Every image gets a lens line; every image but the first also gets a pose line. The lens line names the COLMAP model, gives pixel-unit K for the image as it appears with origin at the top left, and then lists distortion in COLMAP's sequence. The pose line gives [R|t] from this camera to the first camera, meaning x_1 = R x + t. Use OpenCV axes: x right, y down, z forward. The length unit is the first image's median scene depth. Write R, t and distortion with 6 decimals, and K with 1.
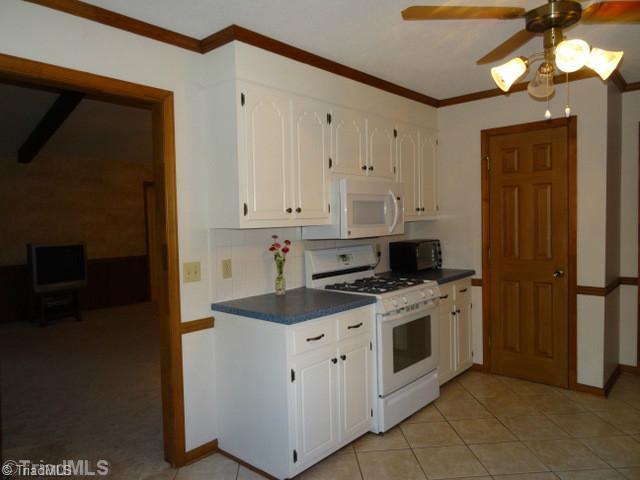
lens RADIAL K [[457.1, 0, 319.6], [0, 457.1, 242.9], [0, 0, 1]] dist [0.000123, 0.000537]
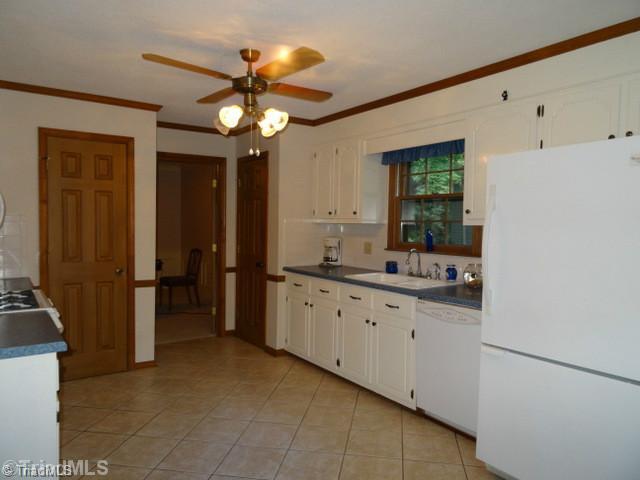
lens RADIAL K [[457.1, 0, 319.3], [0, 457.1, 237.3], [0, 0, 1]] dist [0.000123, 0.000537]
pose [[0.231109, 0.000936, 0.972927, -0.487313], [0.028058, 0.999577, -0.007627, 0.003588], [-0.972523, 0.029061, 0.230985, 0.259029]]
